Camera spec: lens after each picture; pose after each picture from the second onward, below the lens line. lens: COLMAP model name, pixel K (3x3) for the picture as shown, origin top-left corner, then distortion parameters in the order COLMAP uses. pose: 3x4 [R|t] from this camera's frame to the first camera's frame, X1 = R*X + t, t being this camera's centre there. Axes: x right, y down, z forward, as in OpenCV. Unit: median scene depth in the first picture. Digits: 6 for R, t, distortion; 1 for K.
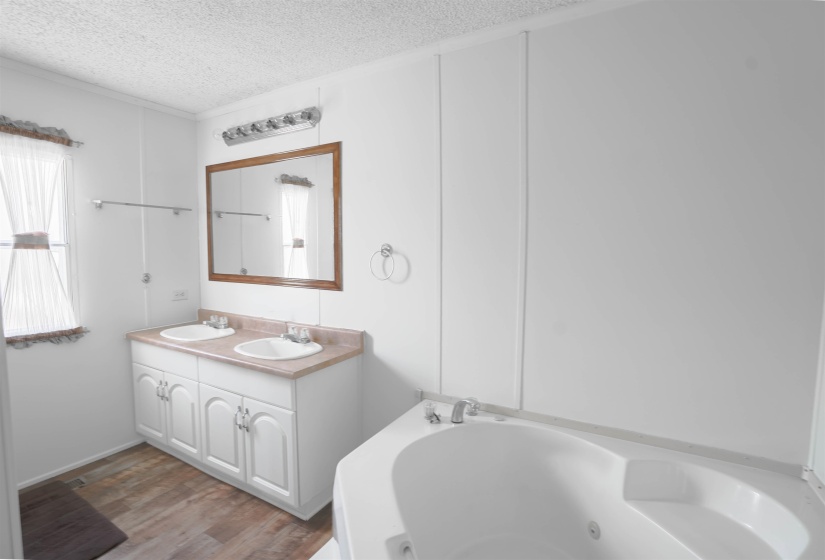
lens RADIAL K [[384.7, 0, 403.3], [0, 384.7, 280.3], [0, 0, 1]] dist [-0.070223, 0.023471]
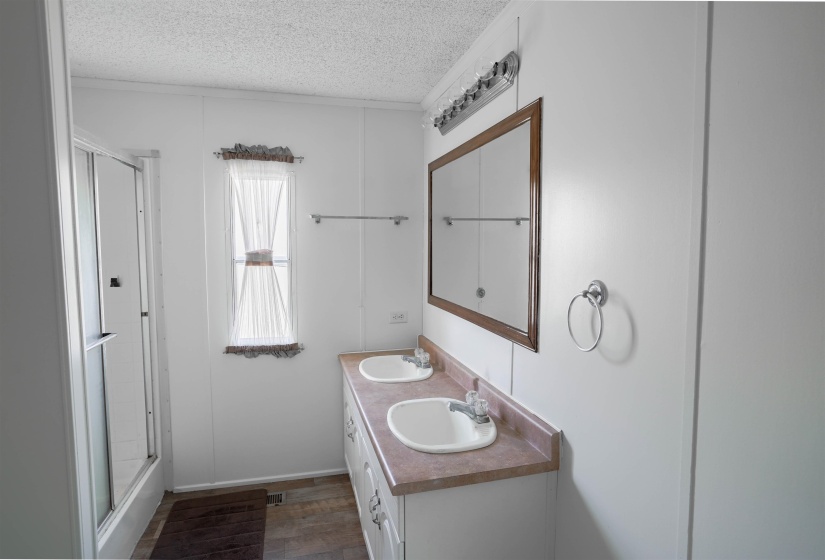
lens RADIAL K [[438.0, 0, 412.5], [0, 438.0, 280.0], [0, 0, 1]] dist [-0.030209, 0.000358]
pose [[0.712693, 0.051730, -0.699566, 0.171322], [-0.055735, 0.998300, 0.017039, -0.085145], [0.699258, 0.026847, 0.714365, 0.387884]]
